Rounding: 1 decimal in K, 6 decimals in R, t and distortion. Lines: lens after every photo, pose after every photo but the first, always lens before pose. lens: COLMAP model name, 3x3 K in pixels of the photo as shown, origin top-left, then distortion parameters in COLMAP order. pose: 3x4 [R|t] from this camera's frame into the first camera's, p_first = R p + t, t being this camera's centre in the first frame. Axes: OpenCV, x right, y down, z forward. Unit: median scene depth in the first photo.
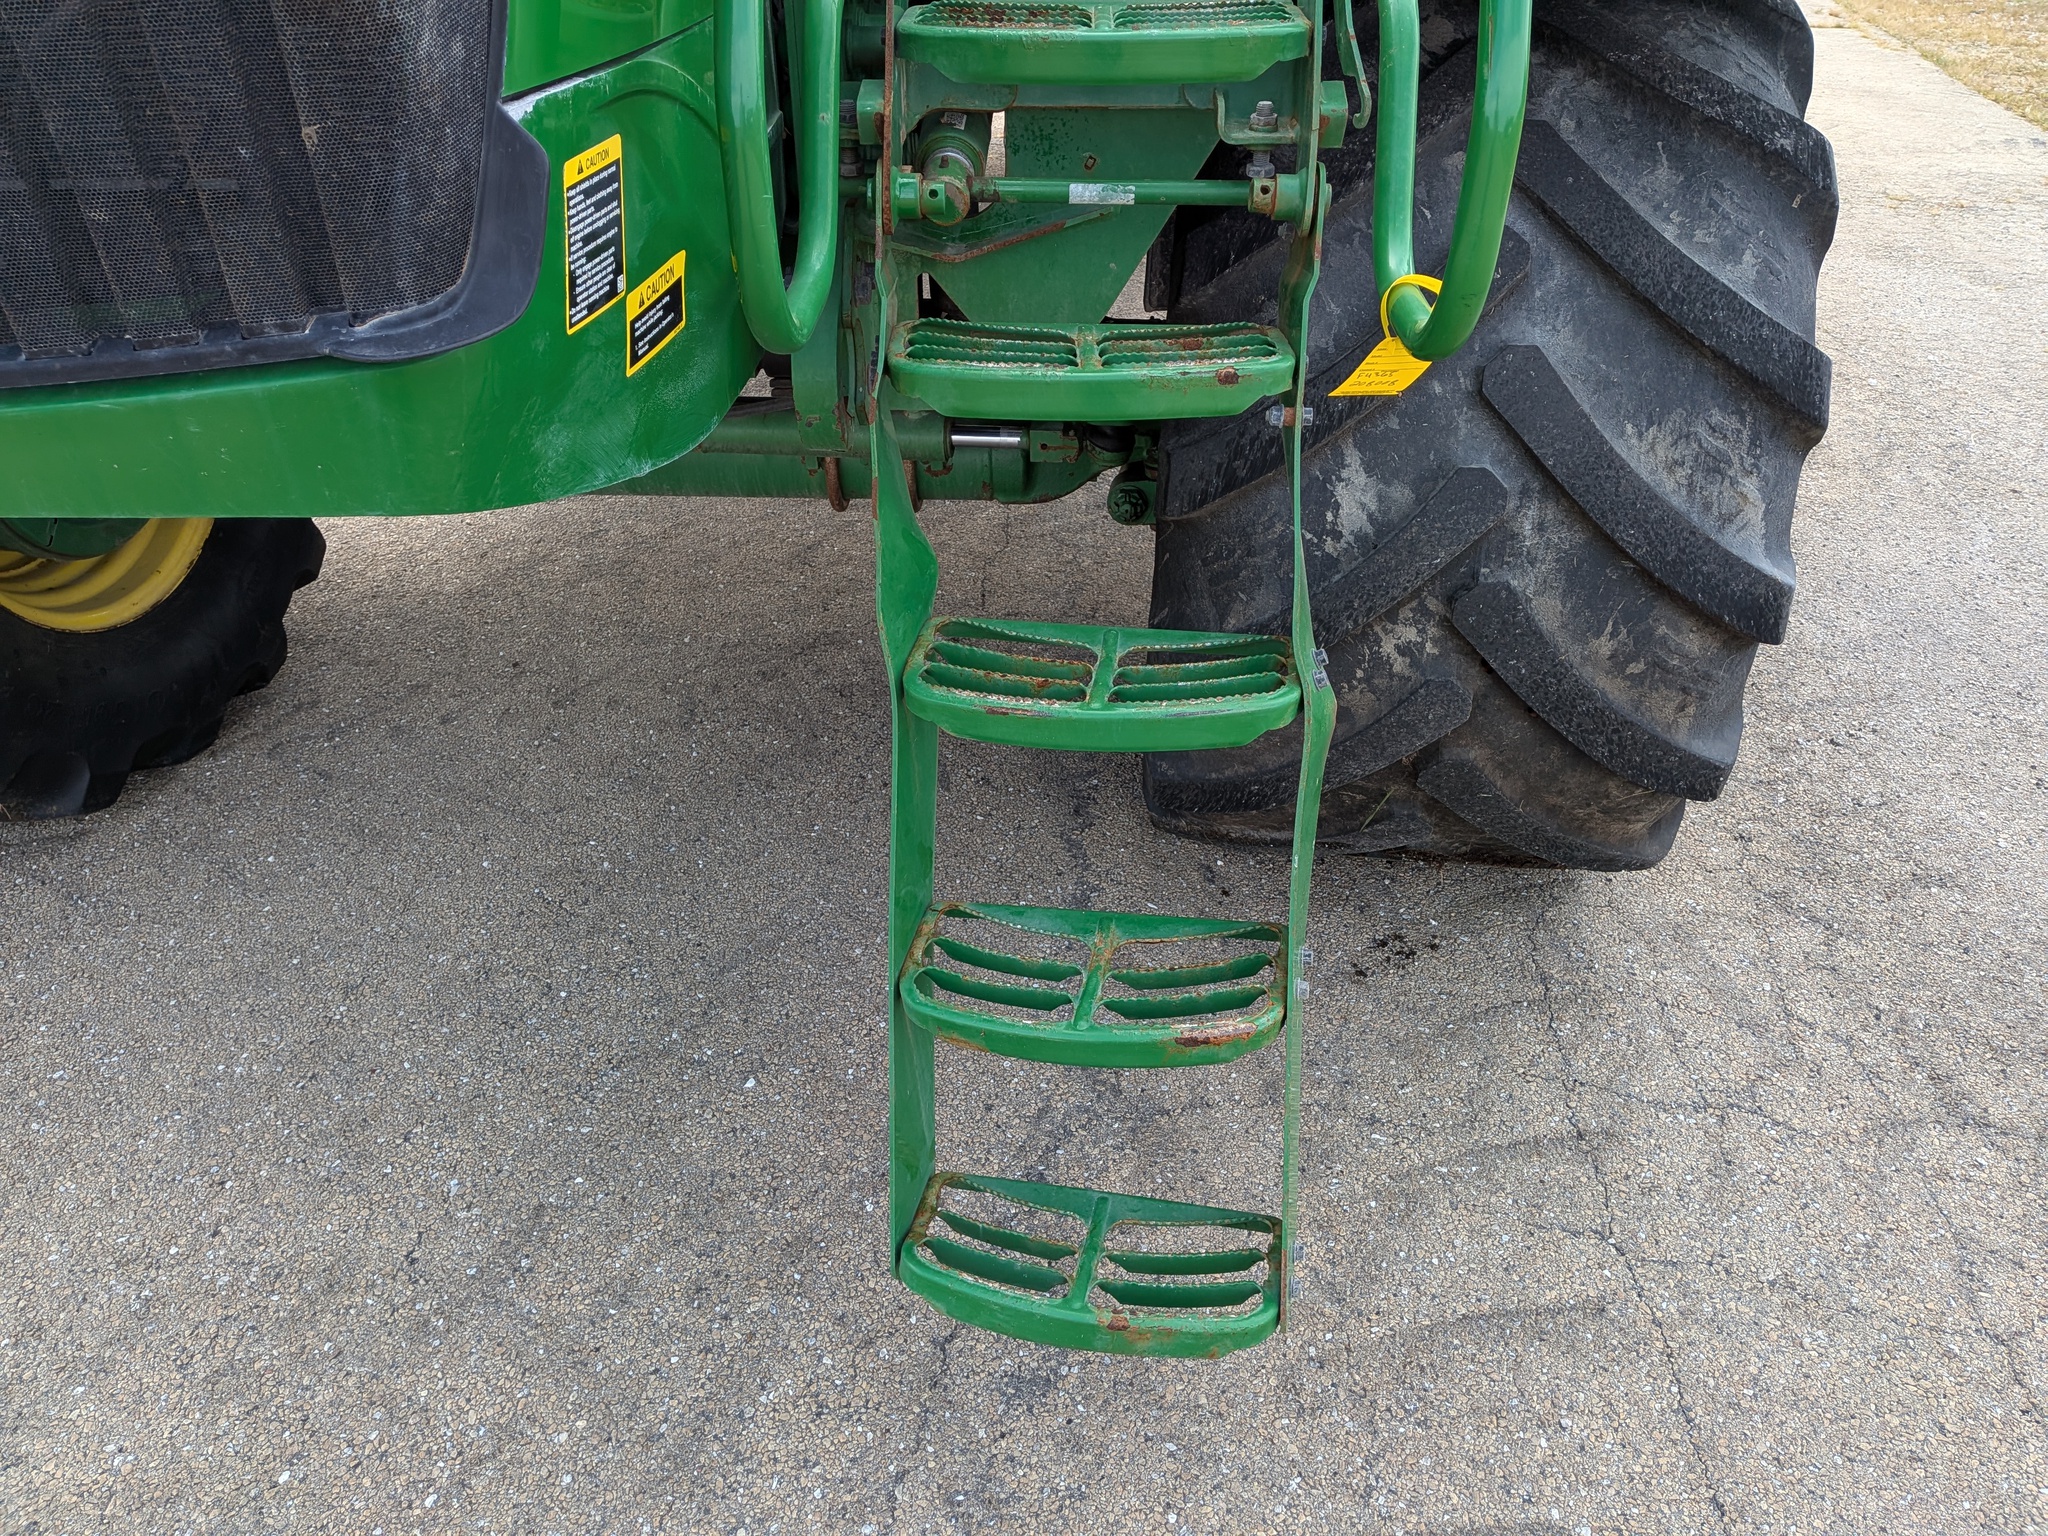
lens RADIAL K [[1492.6, 0, 1032.6], [0, 1492.6, 769.7], [0, 0, 1]] dist [-0.003880, -0.010020]
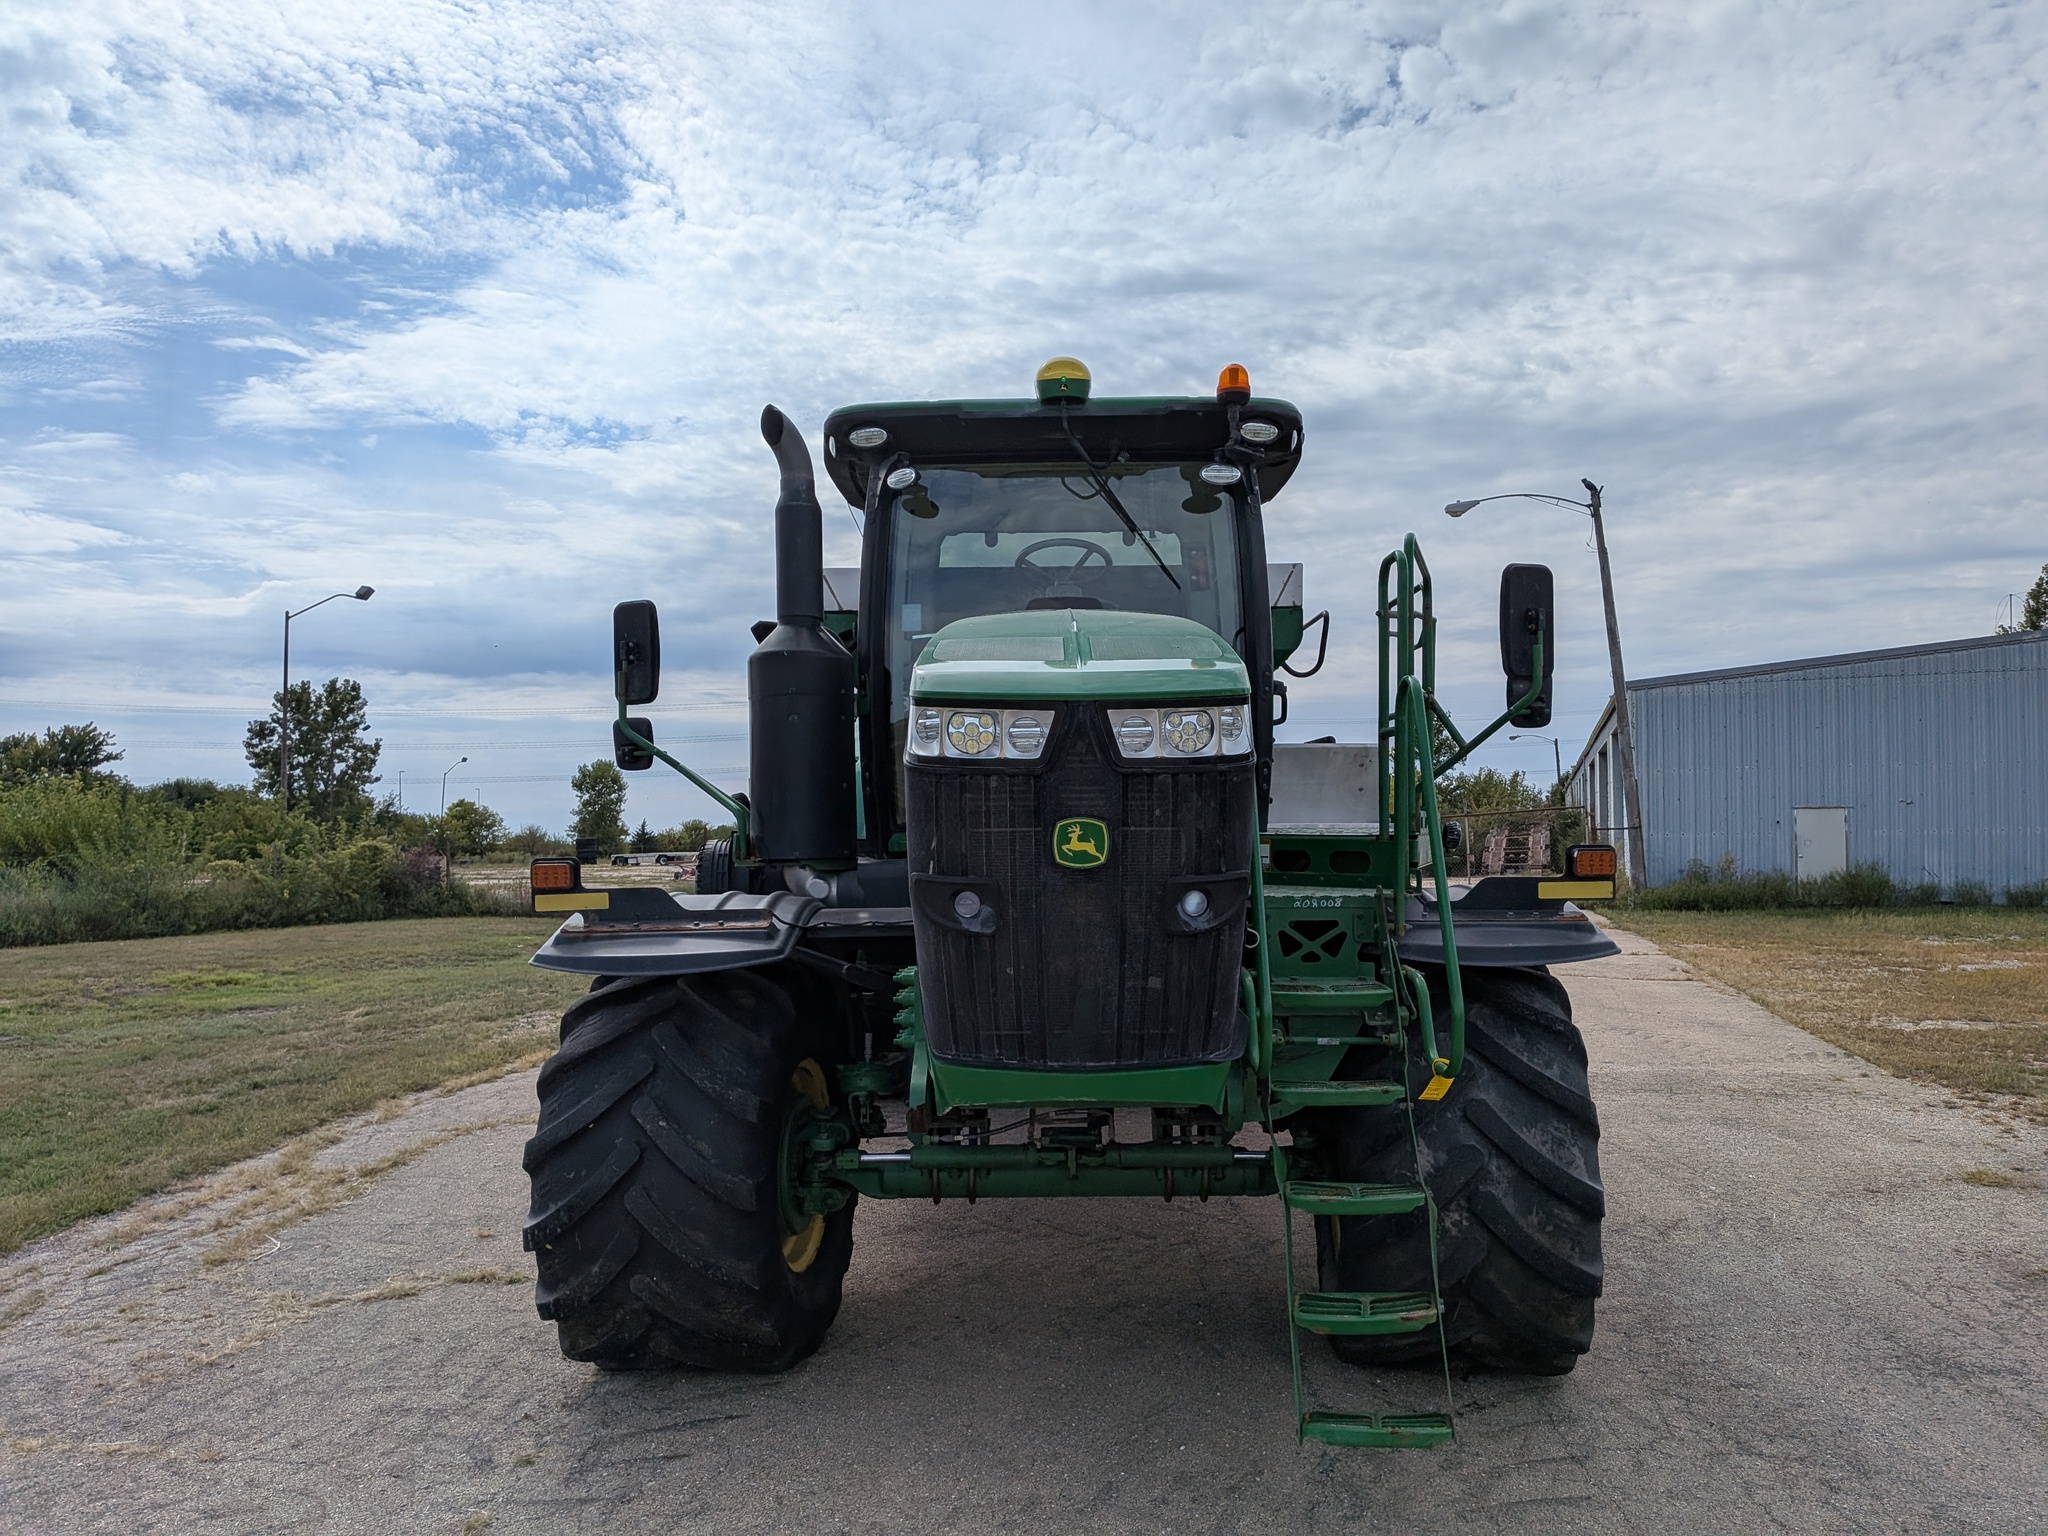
lens RADIAL K [[1514.1, 0, 1062.9], [0, 1514.1, 742.6], [0, 0, 1]] dist [0.070092, -0.129834]
pose [[0.999159, 0.000548, 0.040995, -0.505186], [0.023314, 0.814909, -0.579120, 0.727460], [-0.033724, 0.579589, 0.814211, -1.503060]]
